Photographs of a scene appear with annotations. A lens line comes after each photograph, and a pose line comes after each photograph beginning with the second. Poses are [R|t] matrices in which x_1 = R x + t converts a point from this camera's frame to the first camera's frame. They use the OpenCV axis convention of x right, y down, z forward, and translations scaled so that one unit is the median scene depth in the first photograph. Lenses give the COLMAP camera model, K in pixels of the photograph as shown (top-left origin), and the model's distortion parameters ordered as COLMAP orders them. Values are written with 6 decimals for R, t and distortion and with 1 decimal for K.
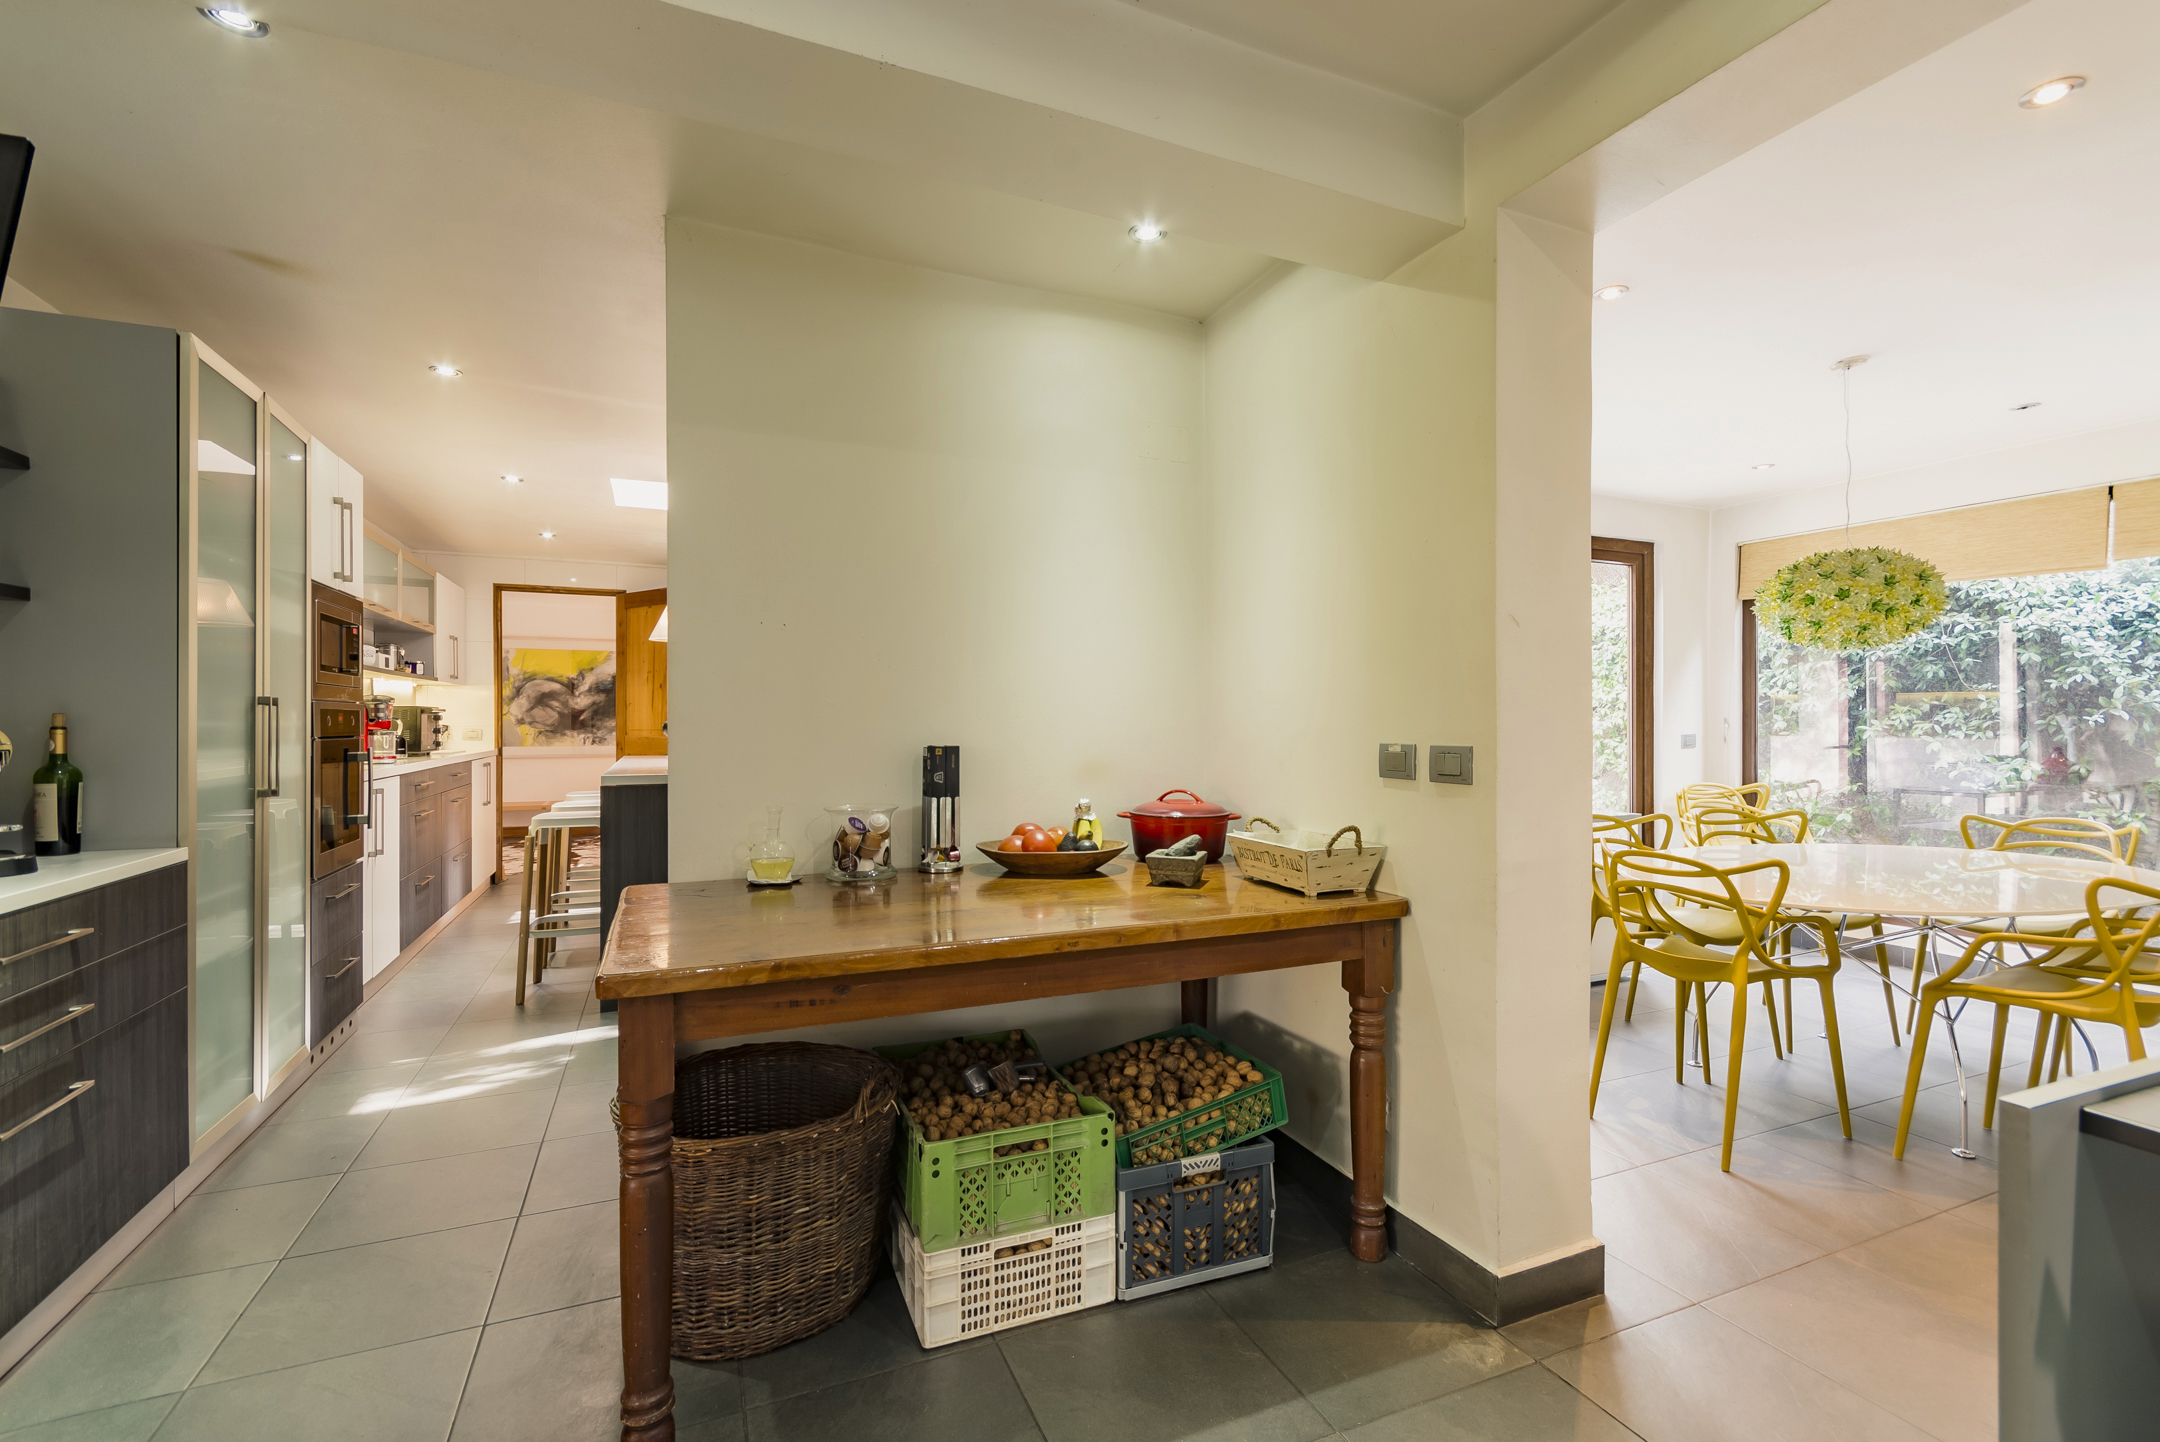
lens RADIAL K [[958.5, 0, 1062.9], [0, 958.5, 725.6], [0, 0, 1]] dist [0.001641, -0.000789]
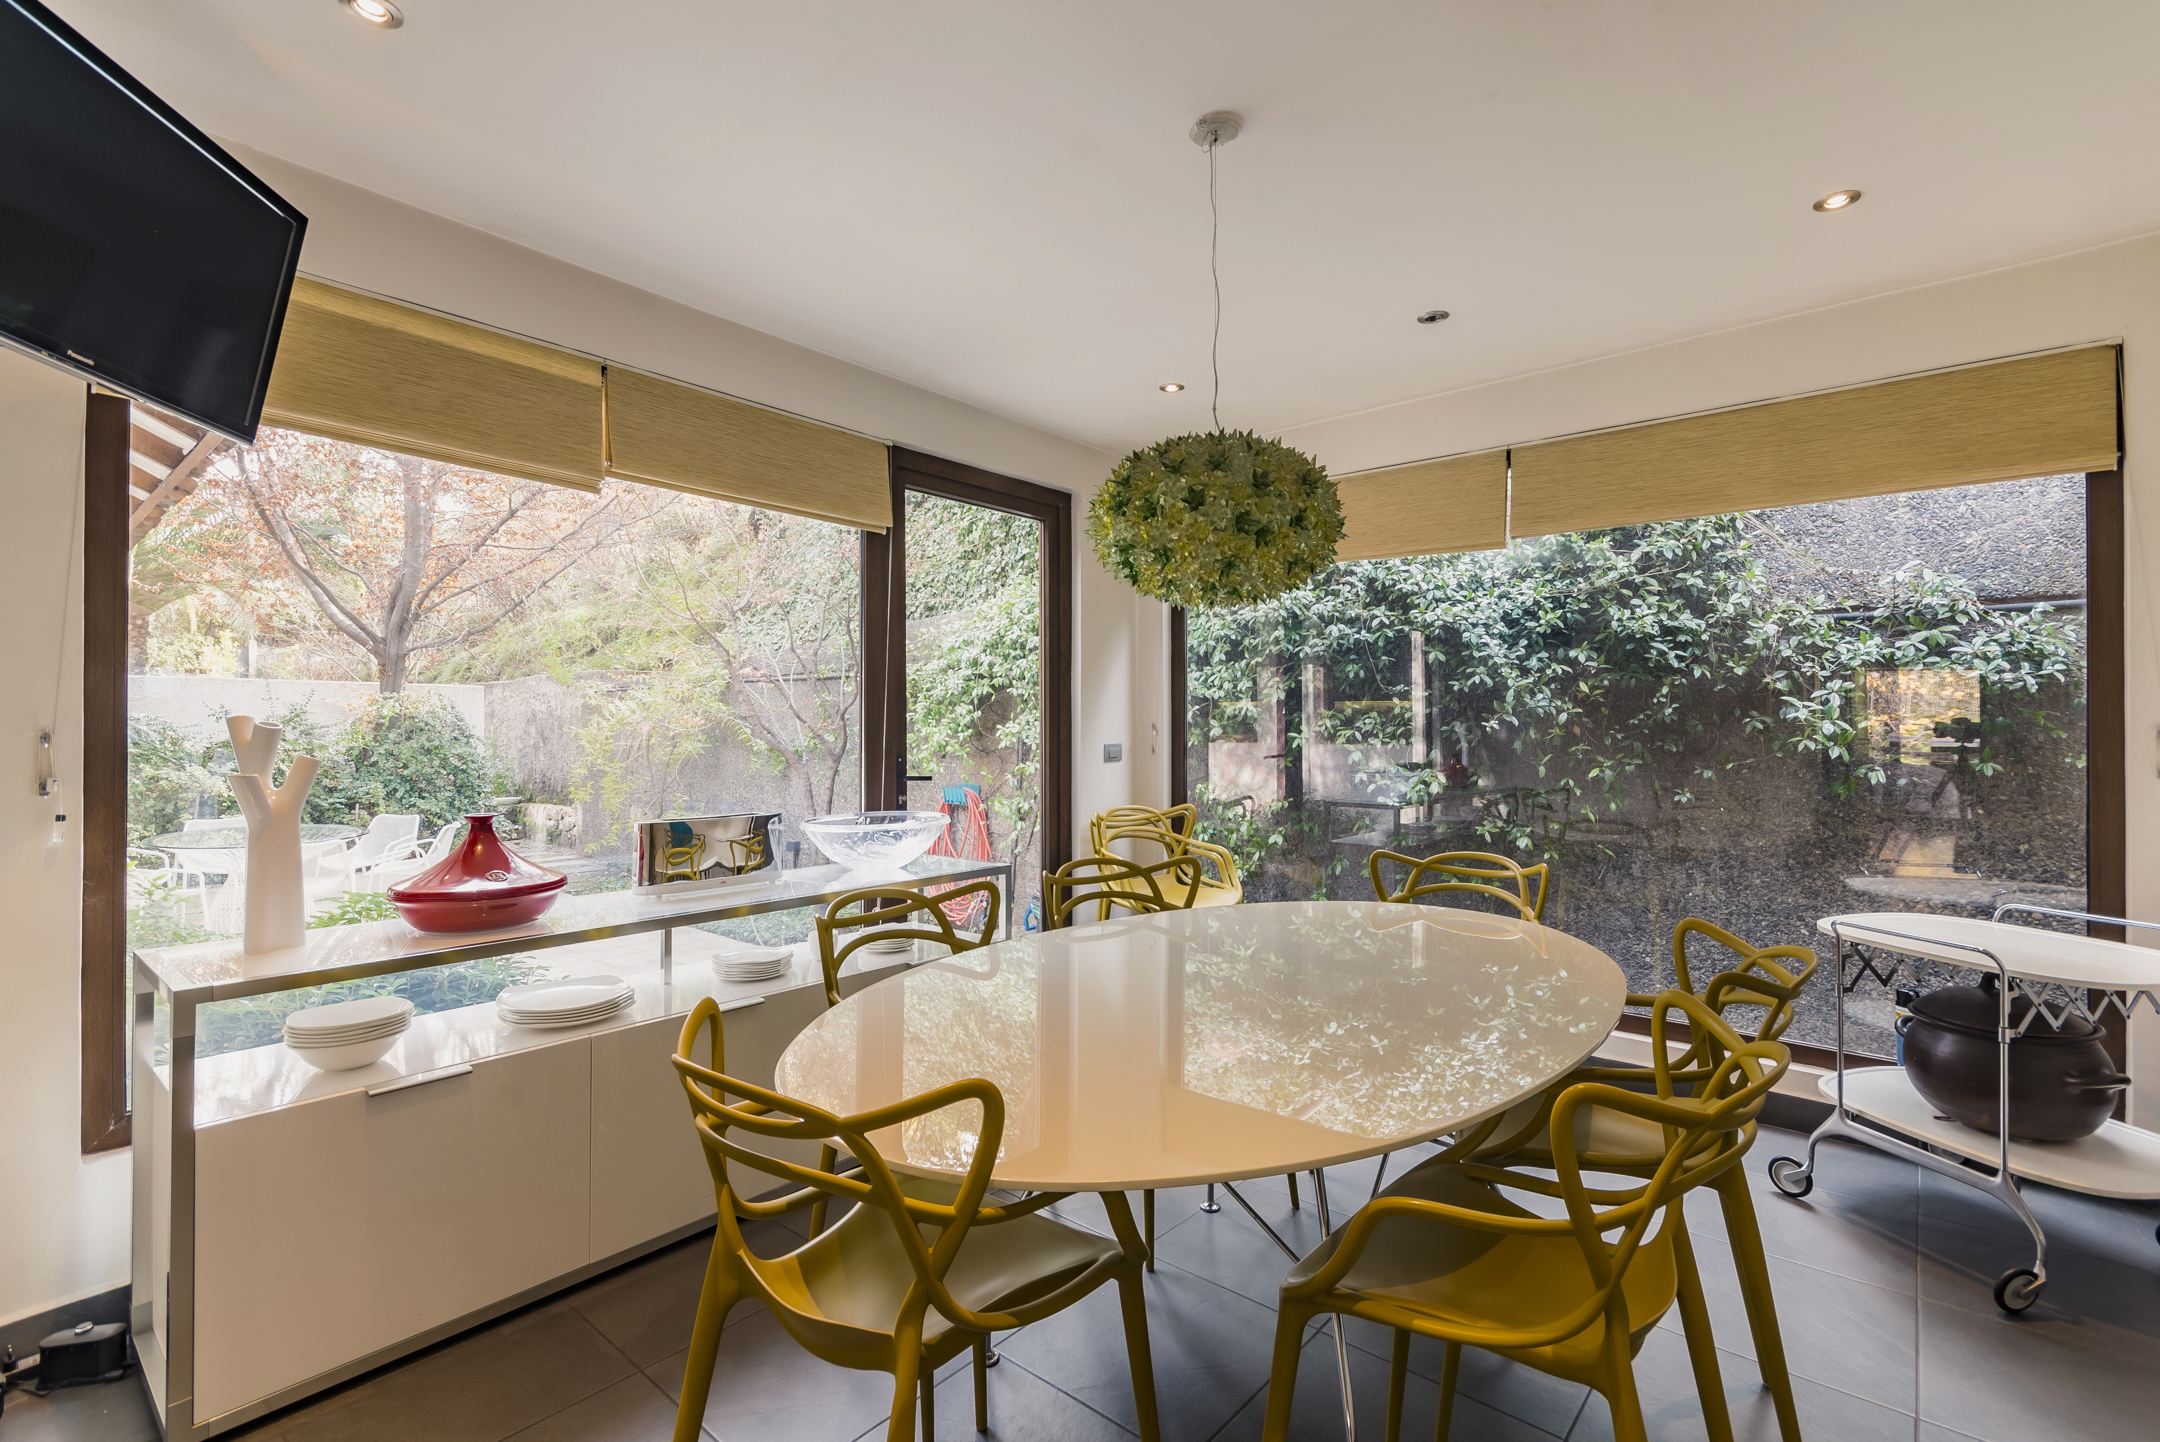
lens RADIAL K [[958.5, 0, 1098.1], [0, 958.5, 723.7], [0, 0, 1]] dist [0.001641, -0.000789]
pose [[0.898042, 0.003408, 0.439896, 0.320098], [0.000037, 0.999969, -0.007823, -0.001239], [-0.439909, 0.007042, 0.898015, 0.324462]]
